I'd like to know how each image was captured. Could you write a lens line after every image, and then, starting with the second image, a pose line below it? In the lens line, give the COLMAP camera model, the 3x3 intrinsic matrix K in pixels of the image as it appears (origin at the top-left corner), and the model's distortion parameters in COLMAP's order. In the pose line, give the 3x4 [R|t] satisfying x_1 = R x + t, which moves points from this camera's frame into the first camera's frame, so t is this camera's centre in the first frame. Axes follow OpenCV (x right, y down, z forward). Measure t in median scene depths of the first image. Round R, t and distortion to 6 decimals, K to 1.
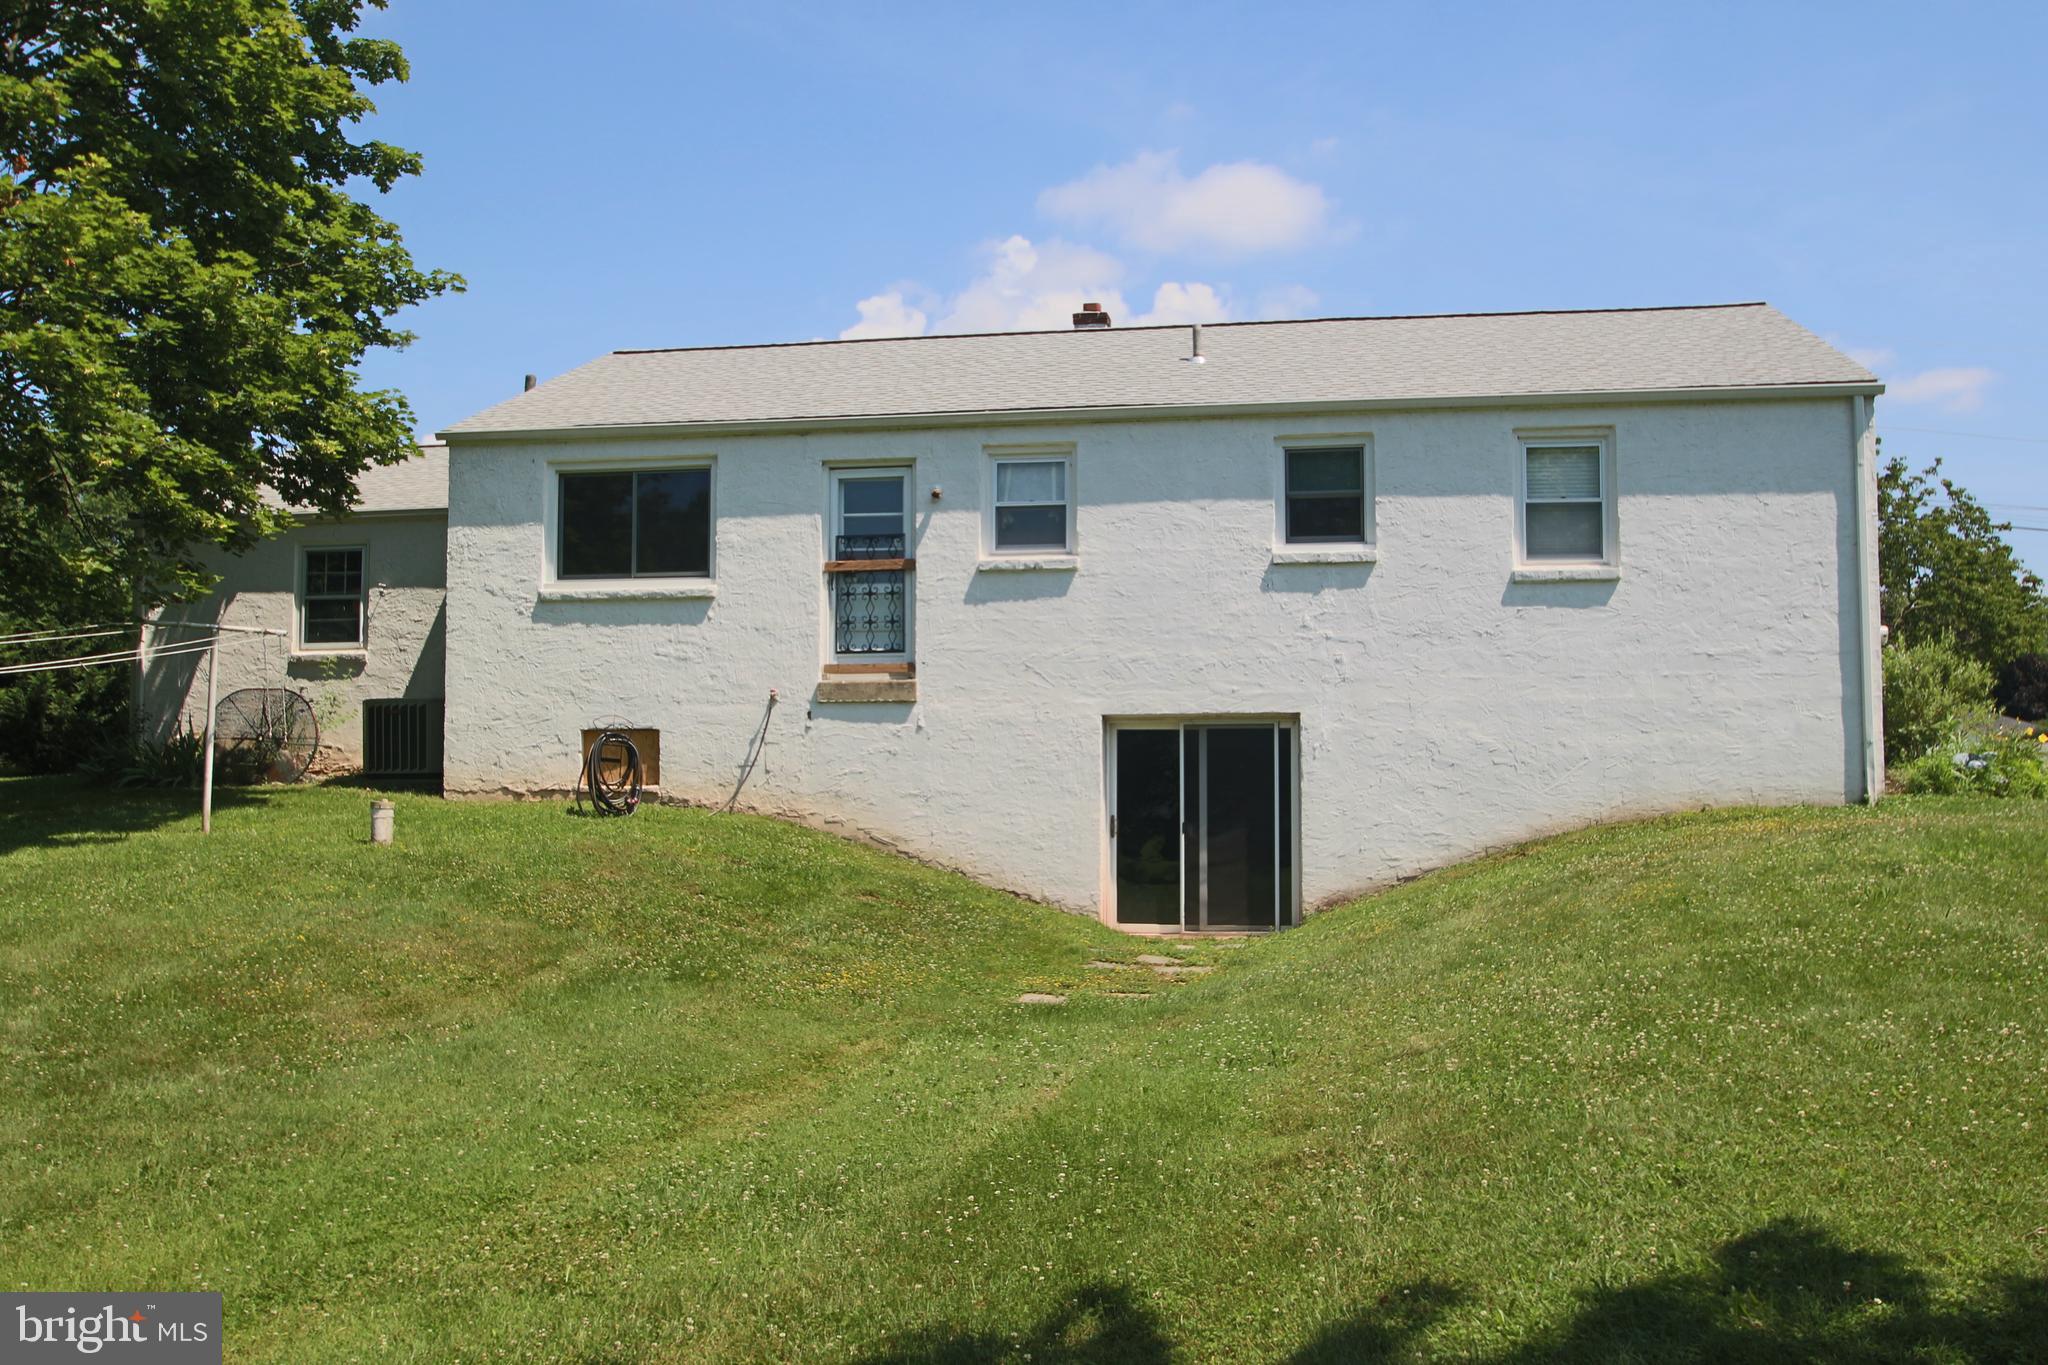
lens RADIAL K [[1673.7, 0, 1037.8], [0, 1673.7, 683.8], [0, 0, 1]] dist [-0.093038, 0.006378]
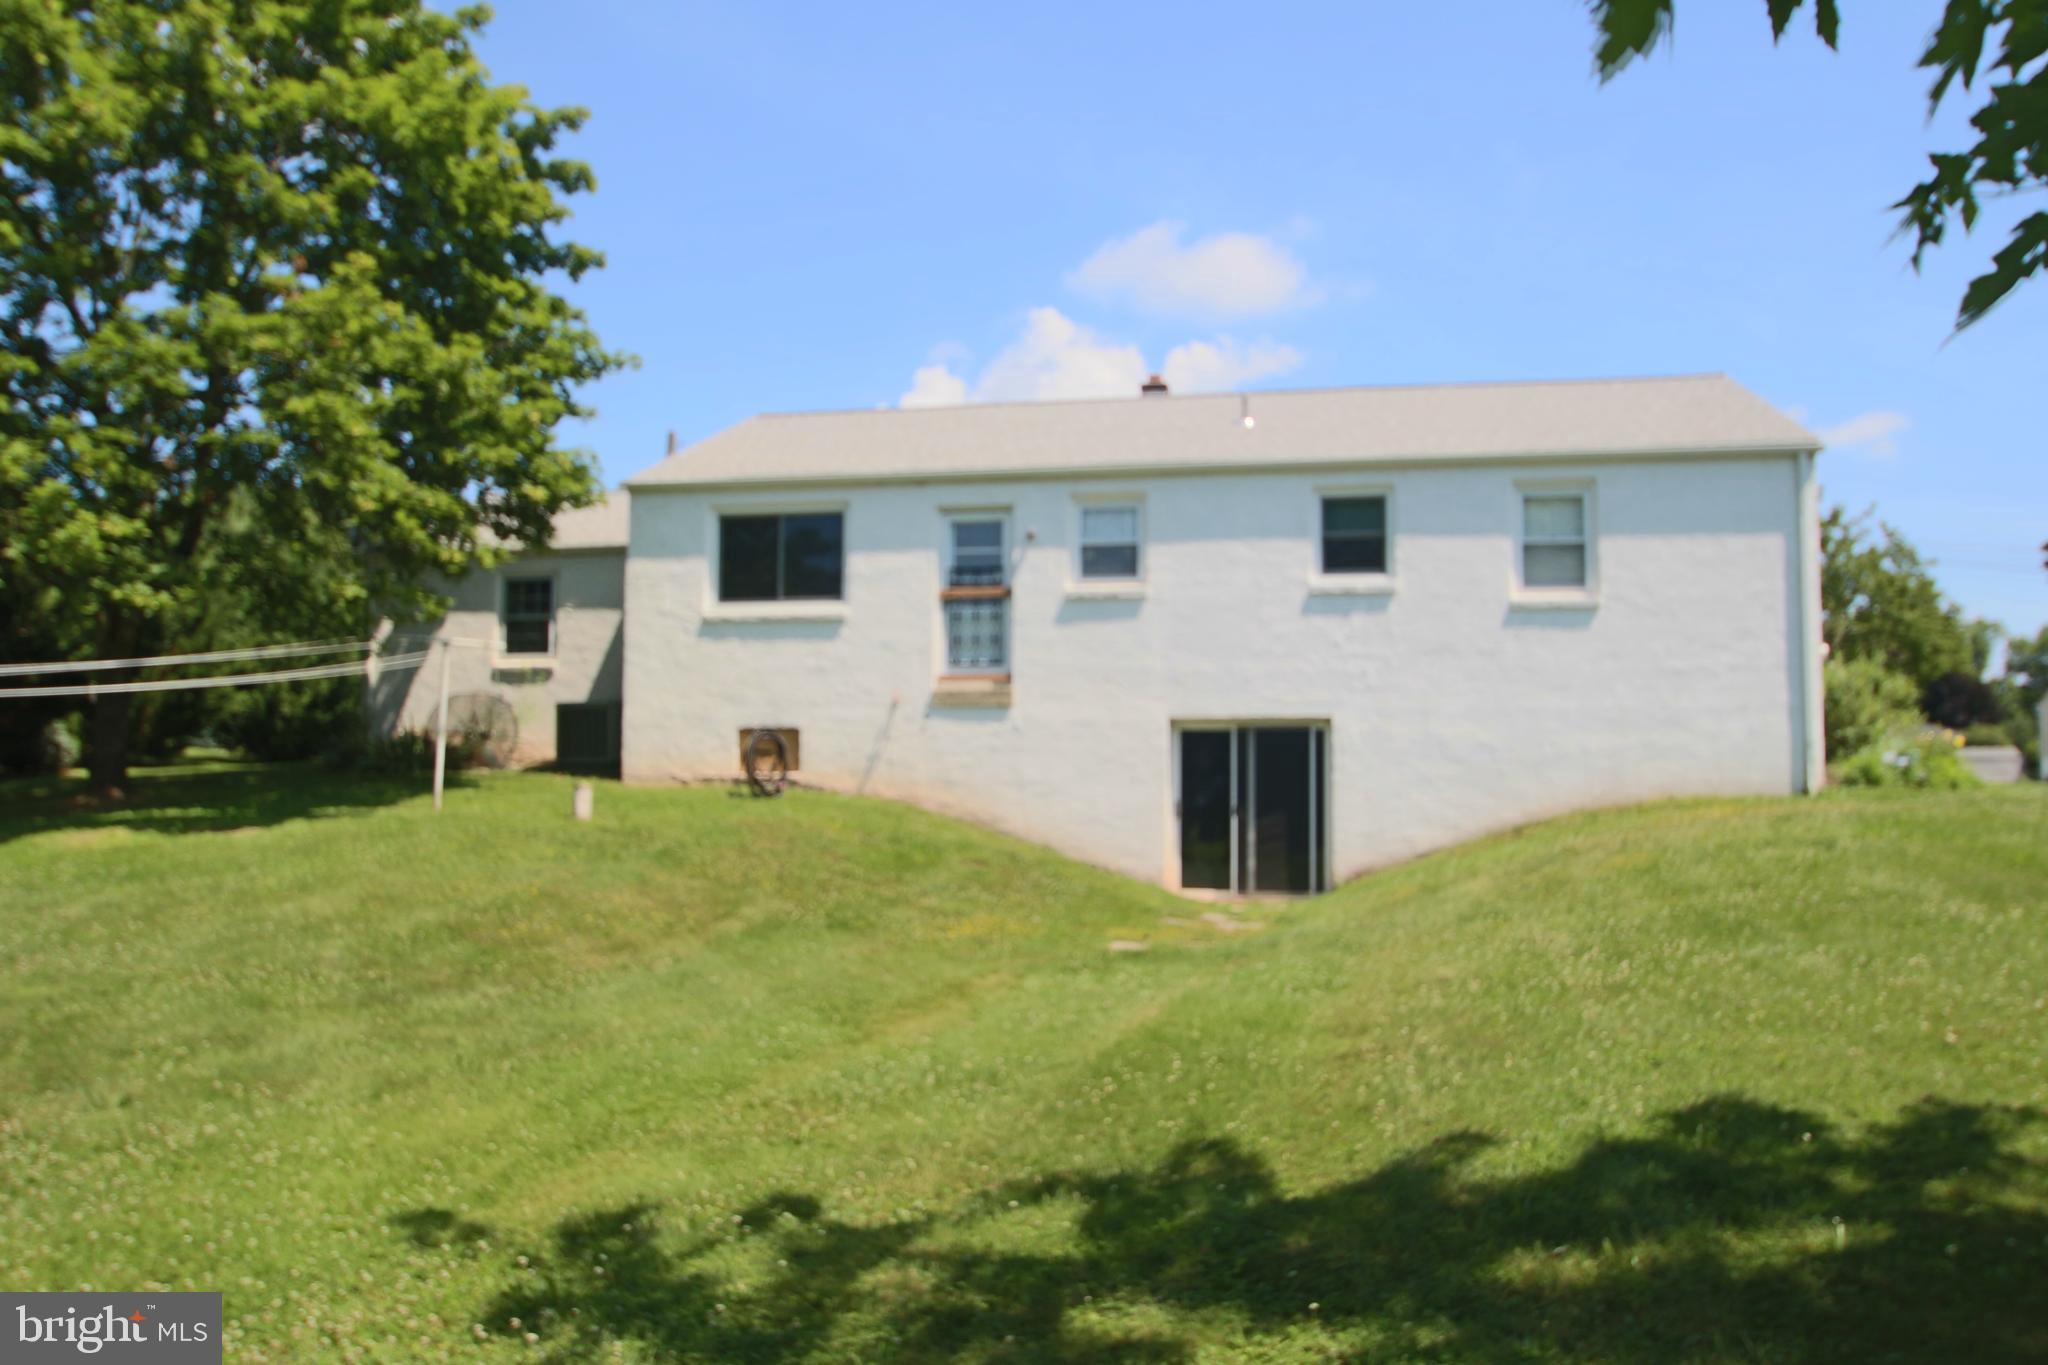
lens RADIAL K [[1521.8, 0, 1007.2], [0, 1521.8, 683.3], [0, 0, 1]] dist [-0.084060, -0.003804]
pose [[0.999511, 0.004231, -0.030966, -0.047777], [-0.004579, 0.999927, -0.011176, 0.007349], [0.030916, 0.011312, 0.999458, -0.109266]]
